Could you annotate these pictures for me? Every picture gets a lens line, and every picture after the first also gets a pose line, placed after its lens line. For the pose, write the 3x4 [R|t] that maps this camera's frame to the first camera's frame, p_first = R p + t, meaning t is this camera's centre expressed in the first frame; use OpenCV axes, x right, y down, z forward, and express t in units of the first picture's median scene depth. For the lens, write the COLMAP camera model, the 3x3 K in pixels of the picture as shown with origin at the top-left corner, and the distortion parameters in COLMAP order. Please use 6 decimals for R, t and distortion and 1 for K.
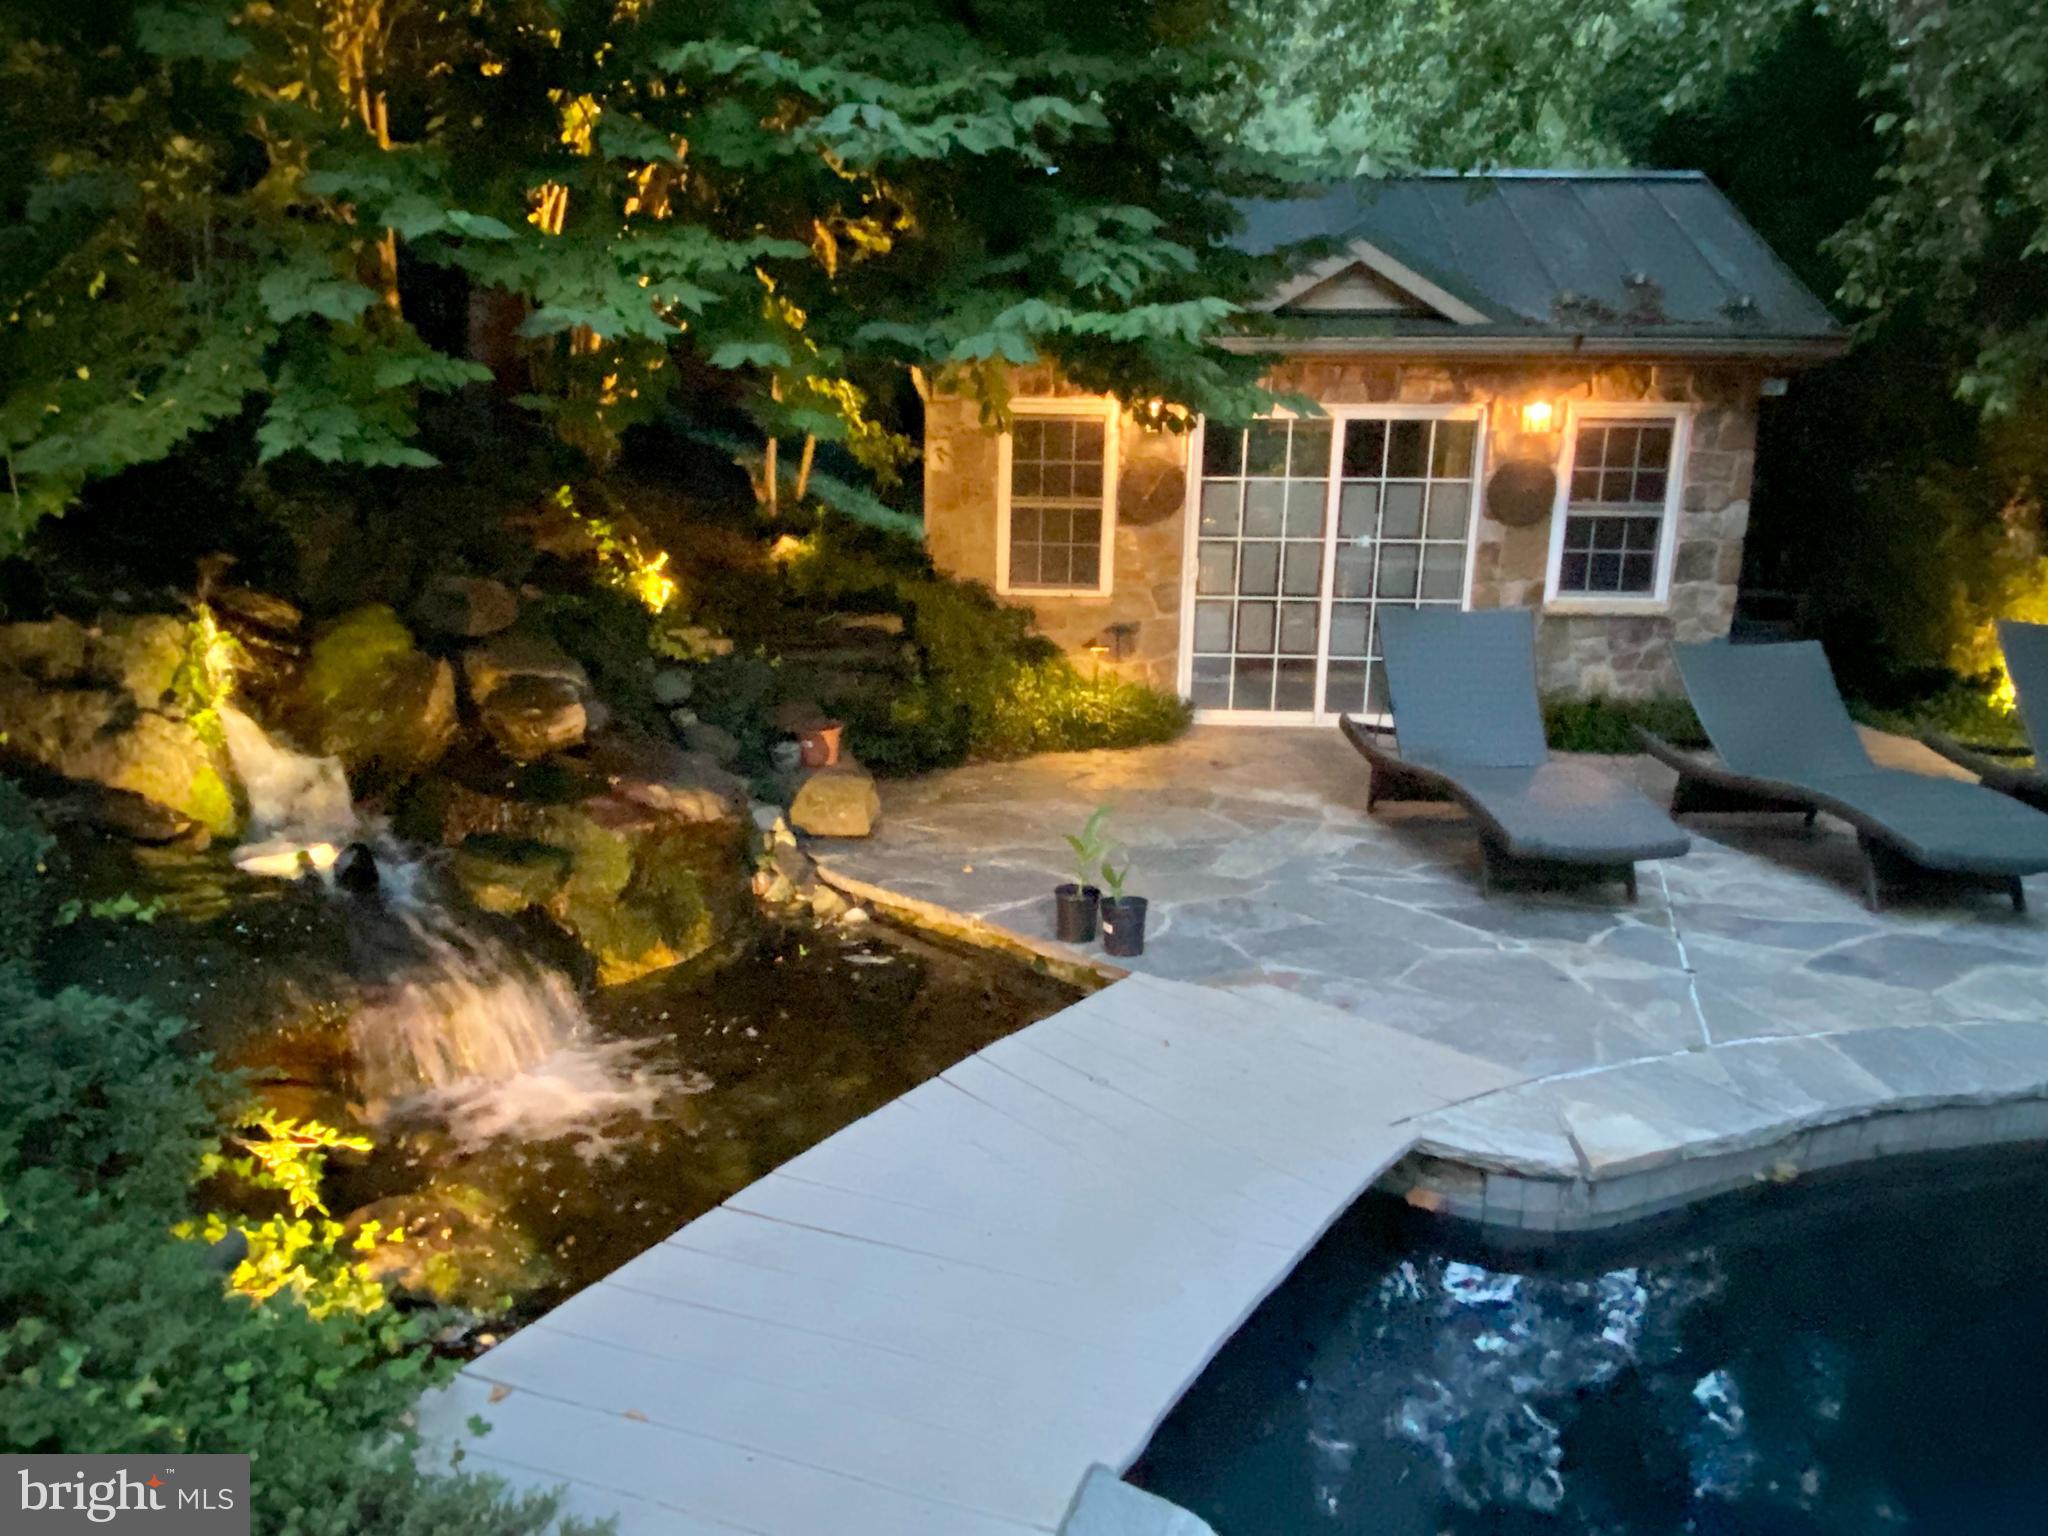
lens RADIAL K [[1300.3, 0, 1032.0], [0, 1300.3, 771.0], [0, 0, 1]] dist [0.081330, -0.087784]
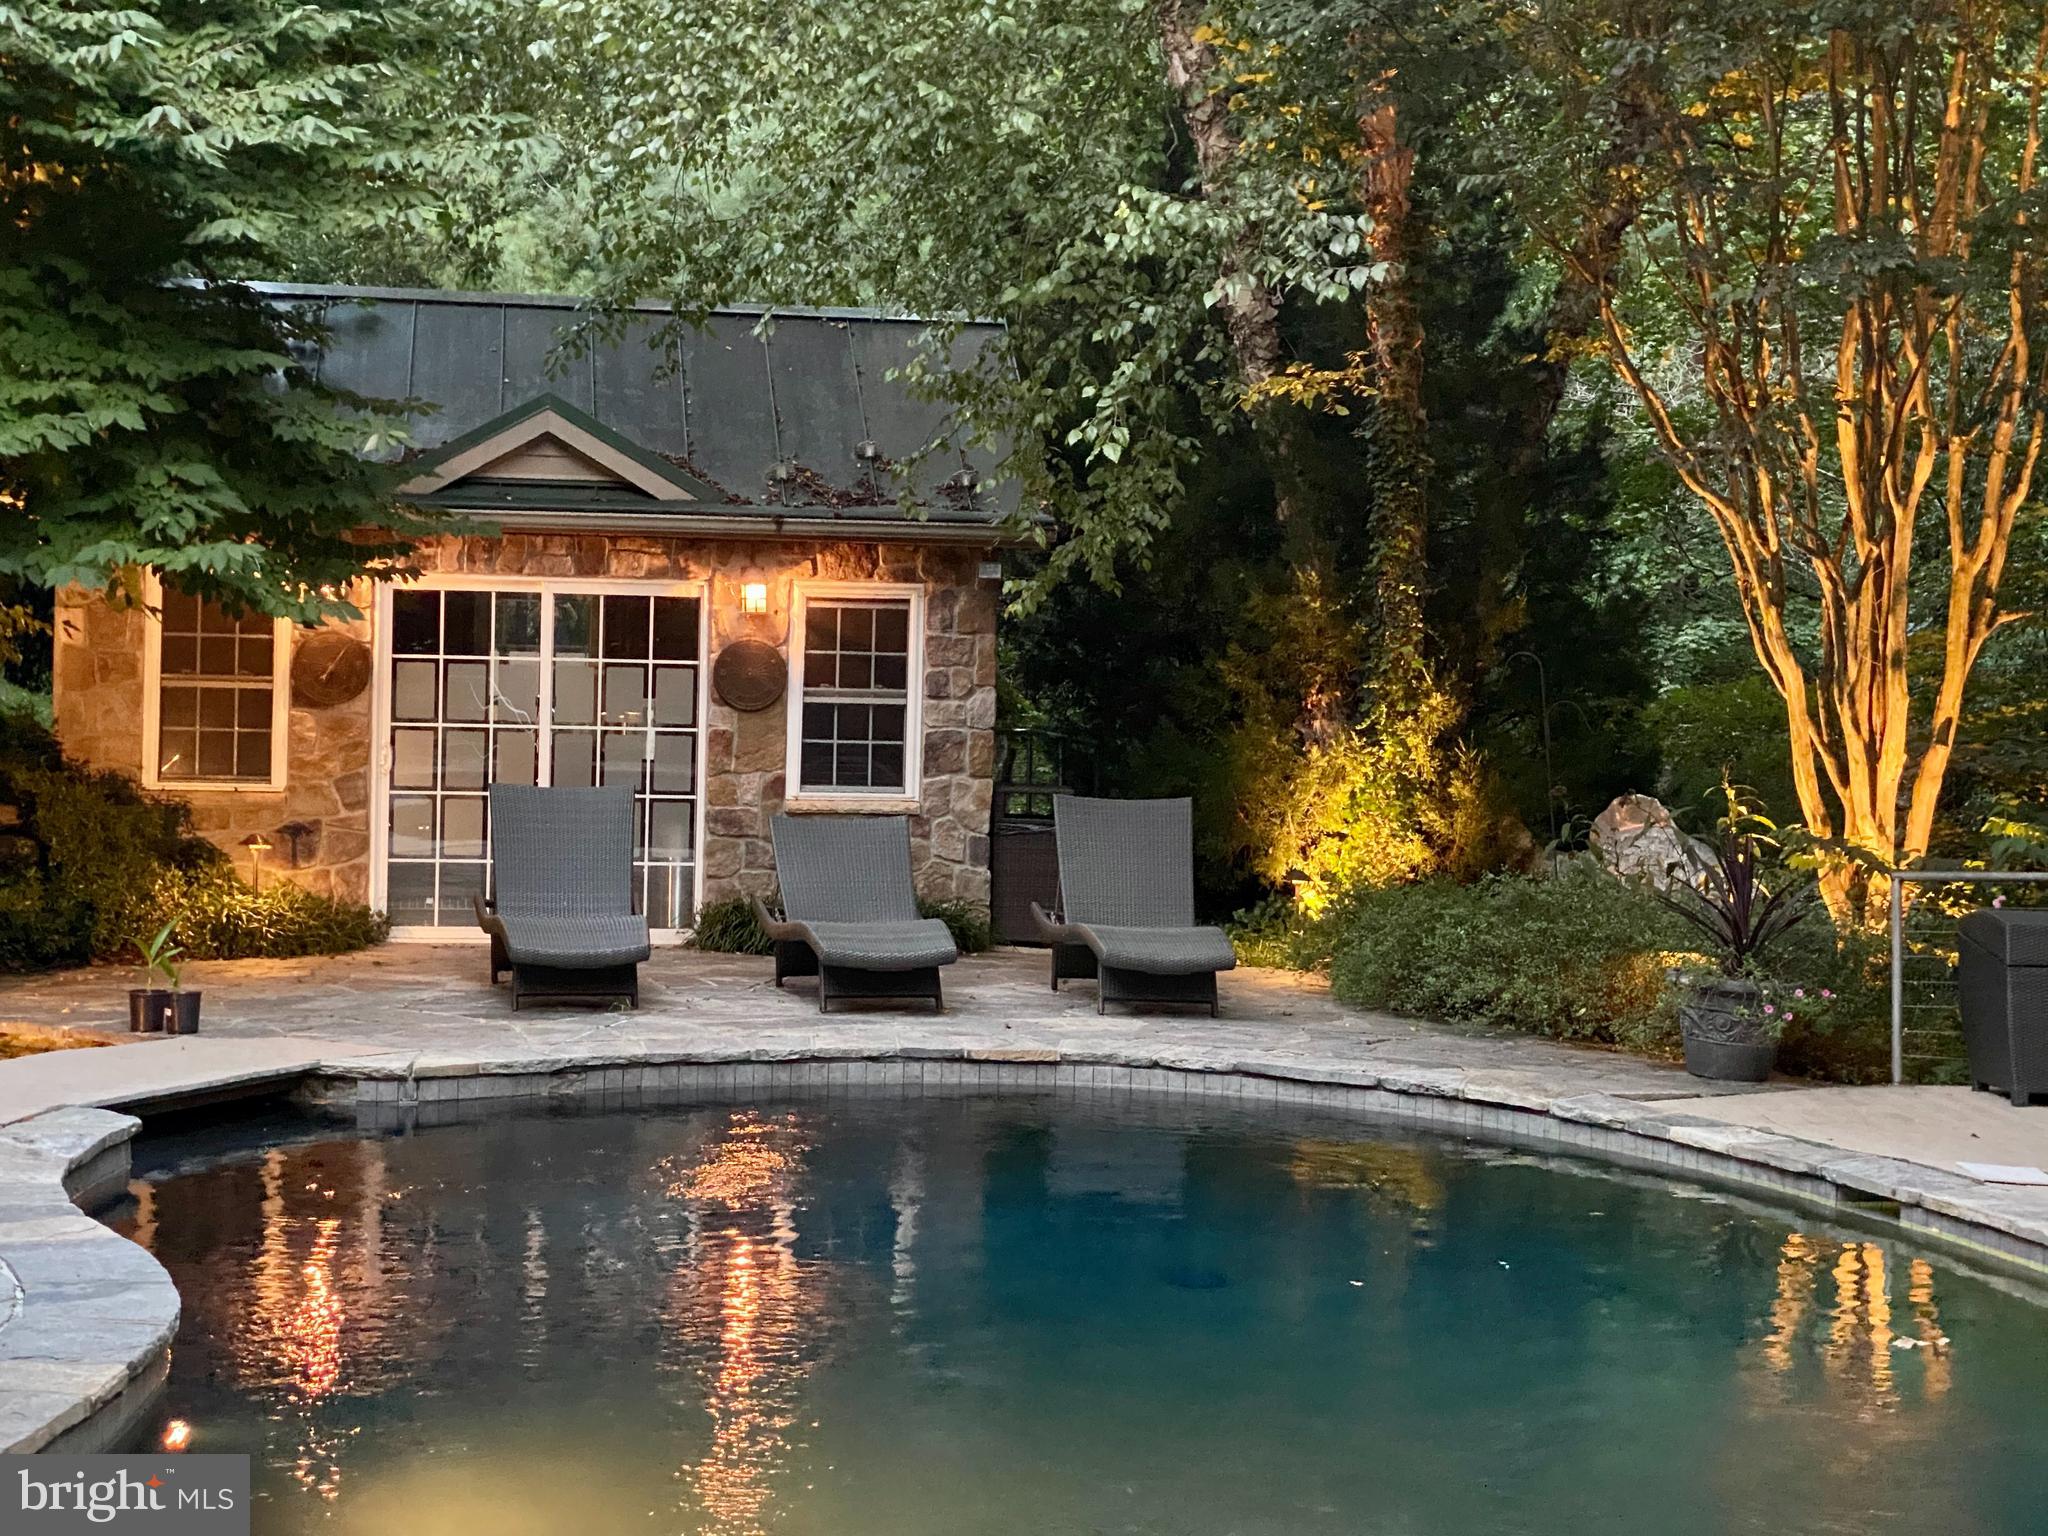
lens RADIAL K [[3487.2, 0, 1021.9], [0, 3487.2, 764.4], [0, 0, 1]] dist [0.215495, 0.060116]
pose [[0.987448, 0.001255, 0.157940, 0.177783], [0.026617, 0.984345, -0.174234, 0.267911], [-0.155686, 0.176251, 0.971956, -1.336105]]
